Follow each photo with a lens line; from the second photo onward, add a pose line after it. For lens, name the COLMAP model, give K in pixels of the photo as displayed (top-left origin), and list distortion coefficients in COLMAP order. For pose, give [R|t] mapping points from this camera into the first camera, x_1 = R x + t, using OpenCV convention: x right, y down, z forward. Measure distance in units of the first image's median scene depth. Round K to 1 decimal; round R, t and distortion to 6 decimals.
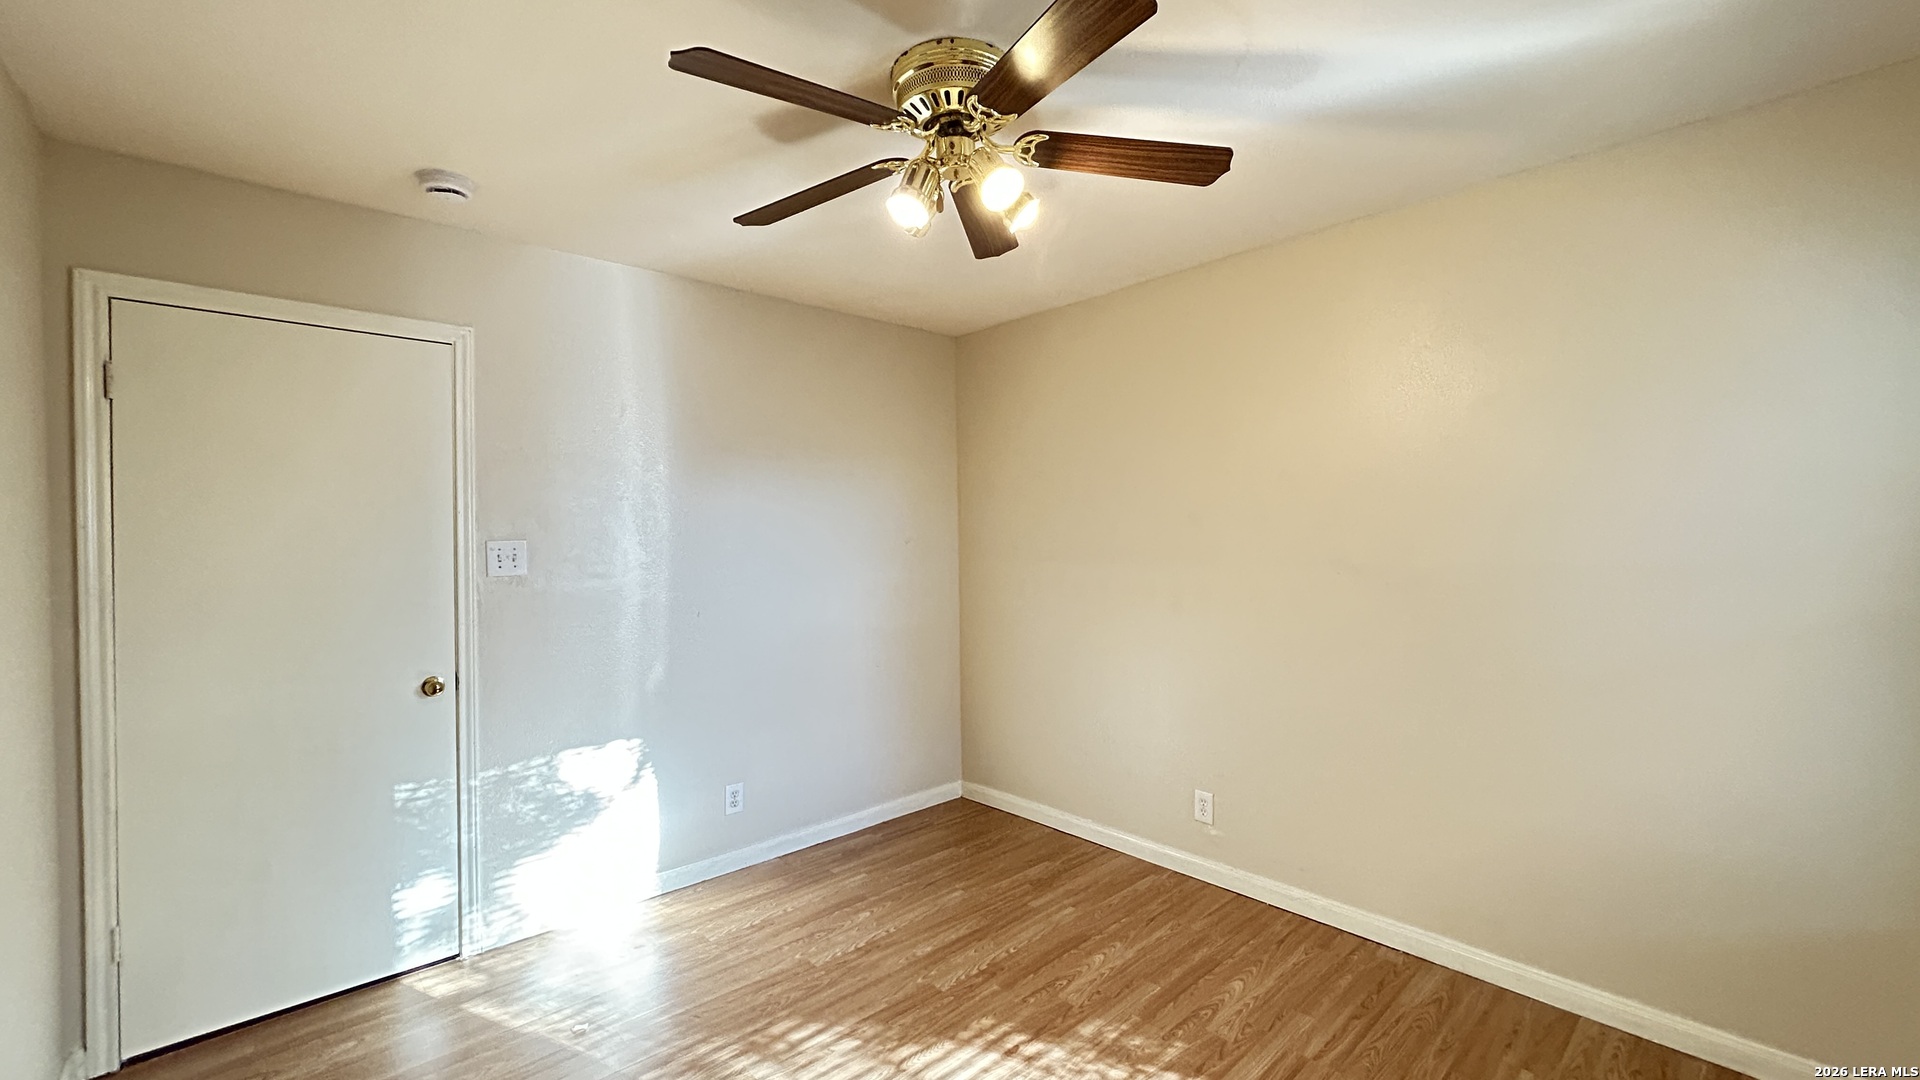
lens RADIAL K [[772.5, 0, 965.1], [0, 772.5, 533.9], [0, 0, 1]] dist [0.000444, -0.000169]
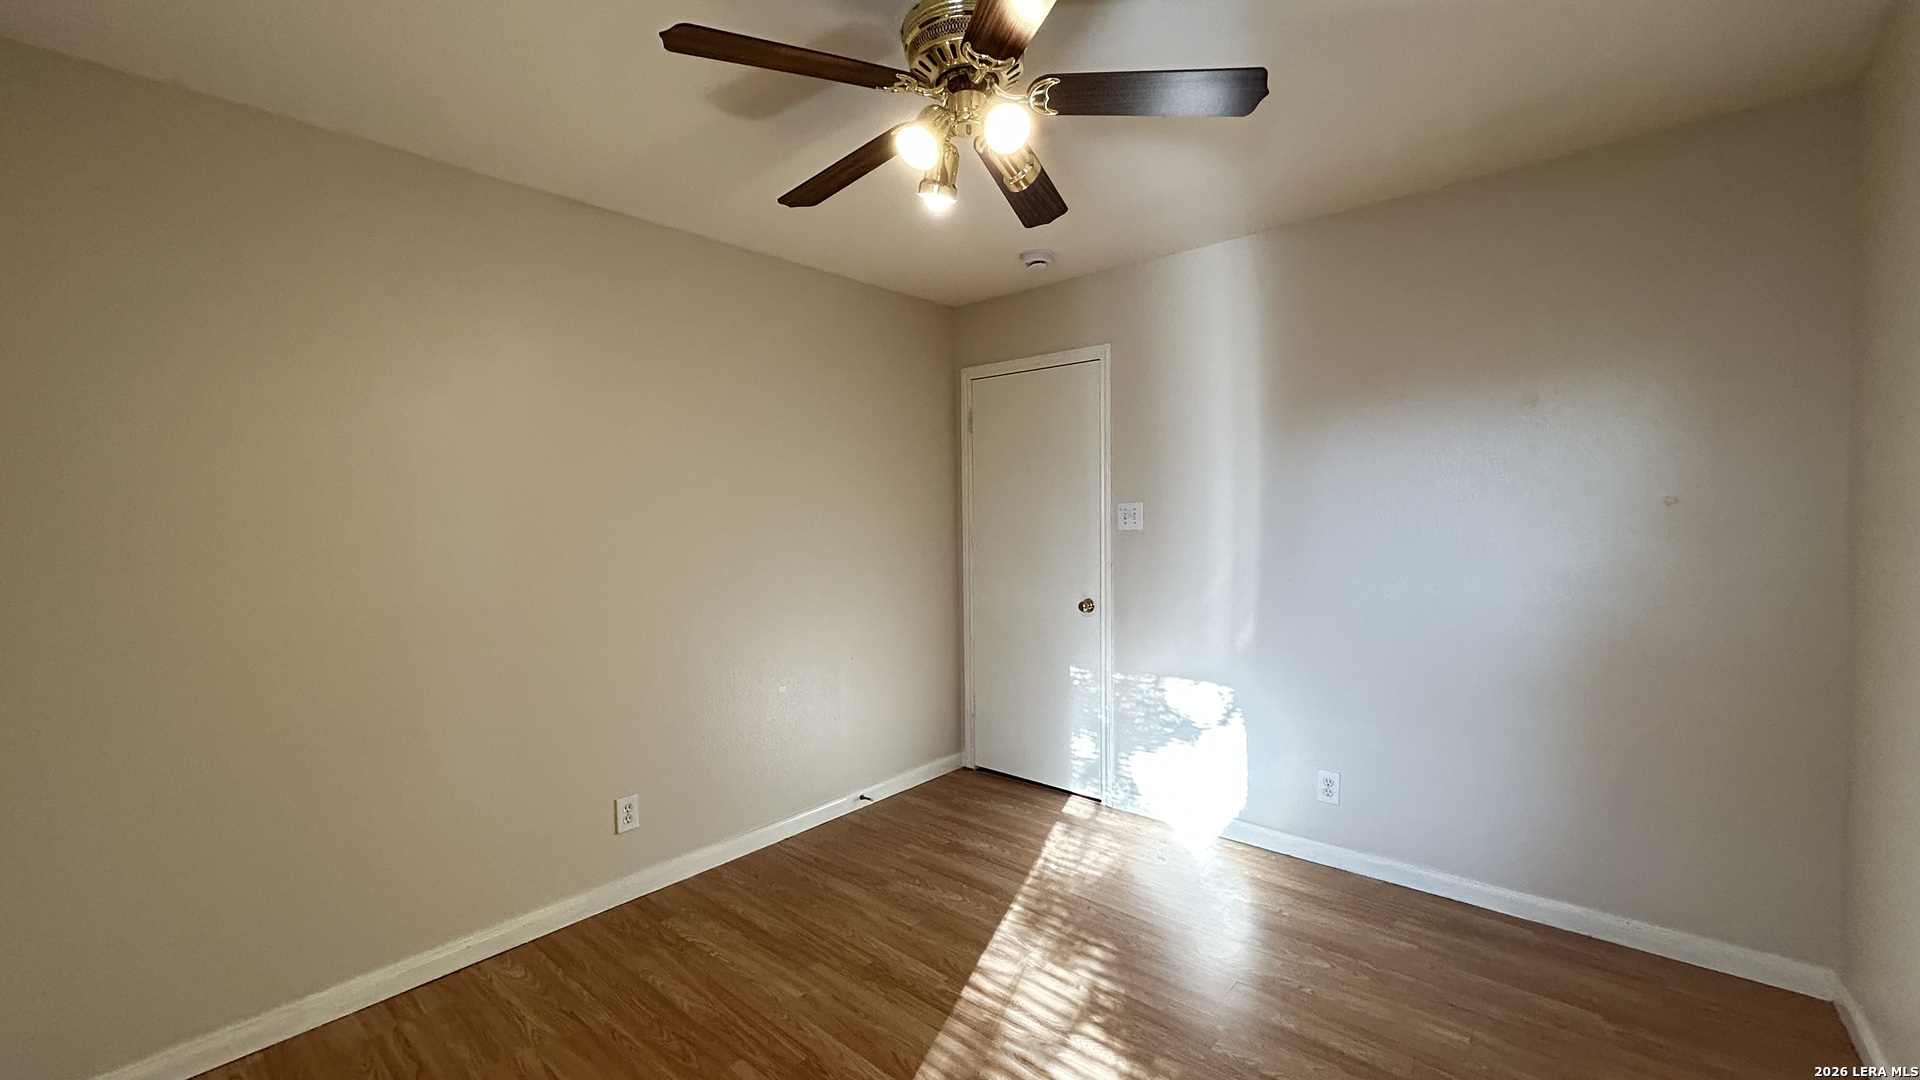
lens RADIAL K [[772.5, 0, 971.8], [0, 772.5, 529.7], [0, 0, 1]] dist [0.000444, -0.000169]
pose [[0.116954, 0.029375, -0.992703, 0.650721], [0.006879, 0.999515, 0.030387, 0.013261], [0.993113, -0.010383, 0.116696, 0.579465]]
